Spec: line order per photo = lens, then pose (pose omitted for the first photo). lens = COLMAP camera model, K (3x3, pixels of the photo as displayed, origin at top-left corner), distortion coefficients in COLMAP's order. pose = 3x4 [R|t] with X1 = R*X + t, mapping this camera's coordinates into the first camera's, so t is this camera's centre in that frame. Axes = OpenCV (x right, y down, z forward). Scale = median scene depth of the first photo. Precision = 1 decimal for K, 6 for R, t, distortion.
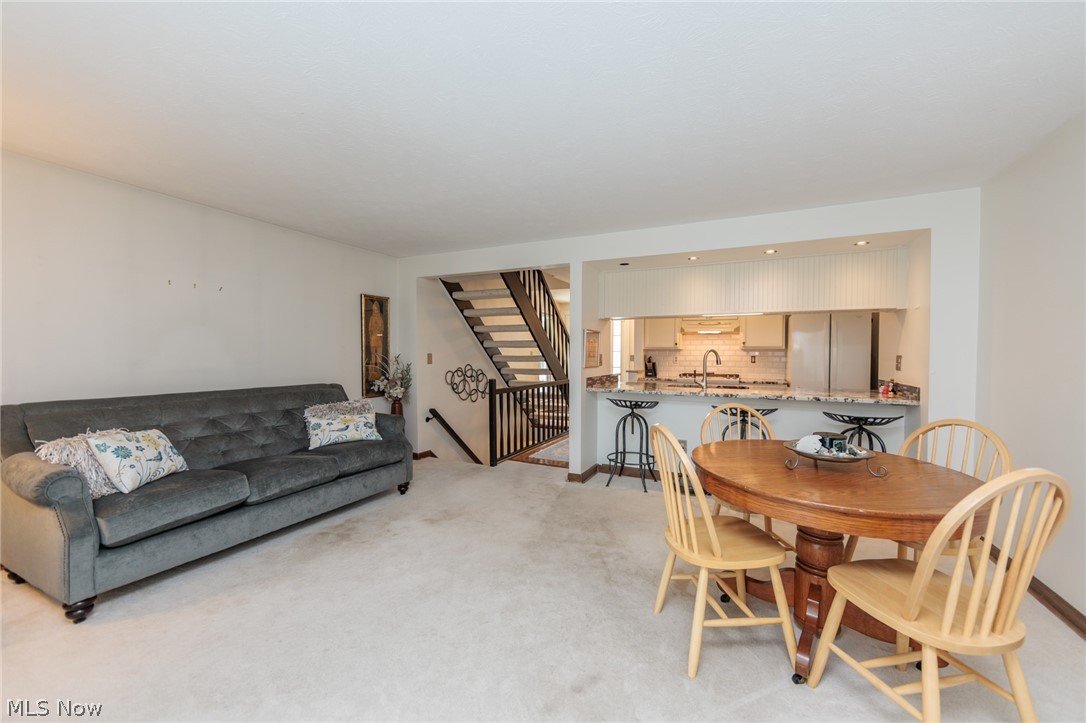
lens RADIAL K [[425.0, 0, 544.9], [0, 425.0, 359.7], [0, 0, 1]] dist [-0.000600, -0.000082]
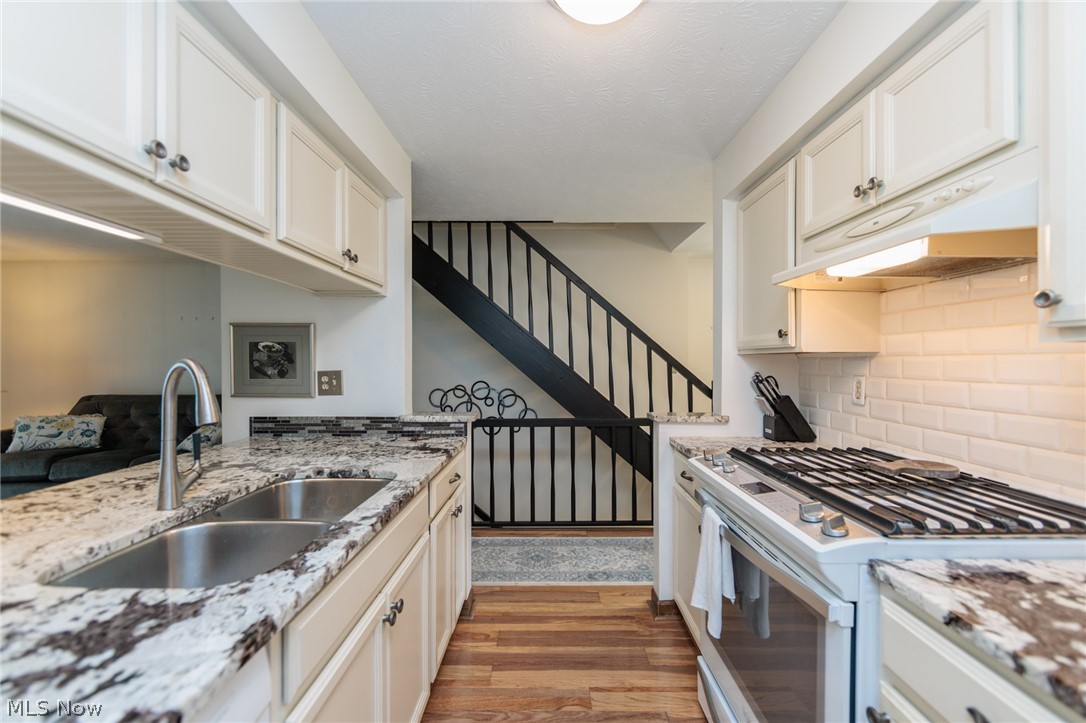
lens RADIAL K [[427.7, 0, 543.0], [0, 427.7, 361.5], [0, 0, 1]] dist [-0.000371, 0.000011]
pose [[0.423982, -0.005890, -0.905651, 0.732943], [-0.009901, 0.999889, -0.011139, -0.021657], [0.905616, 0.013690, 0.423877, 1.112015]]
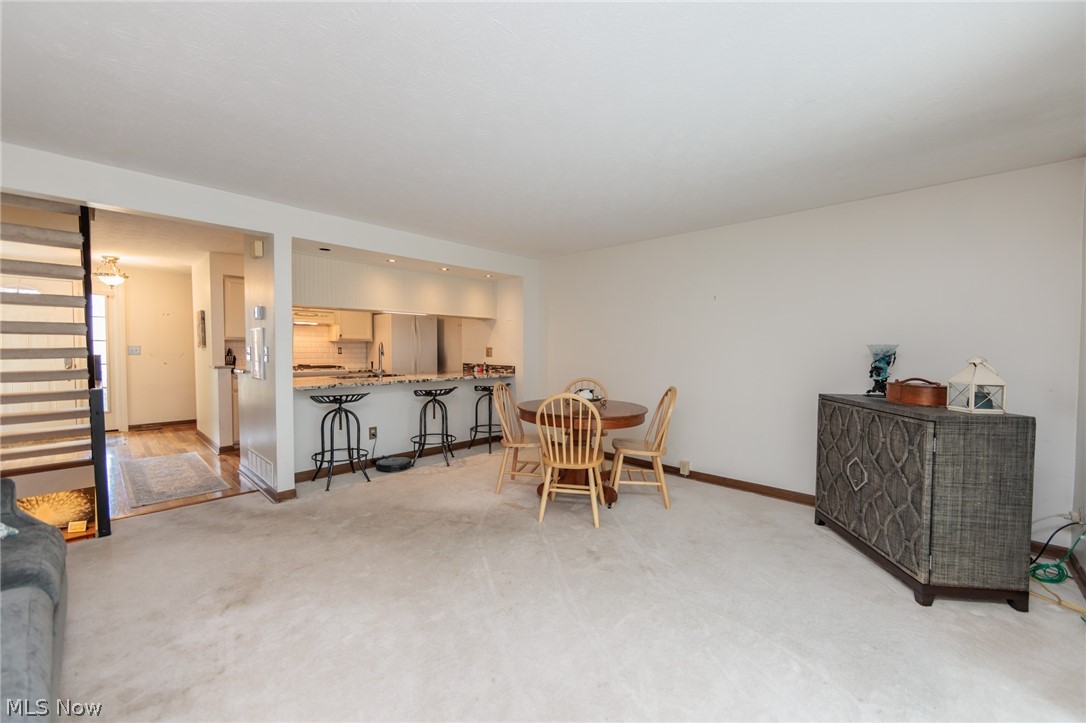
lens RADIAL K [[425.0, 0, 544.9], [0, 425.0, 359.7], [0, 0, 1]] dist [-0.000600, -0.000082]
pose [[0.297773, -0.030765, 0.954141, -0.561501], [0.007781, 0.999526, 0.029800, -0.008868], [-0.954605, -0.001449, 0.297871, 0.267905]]
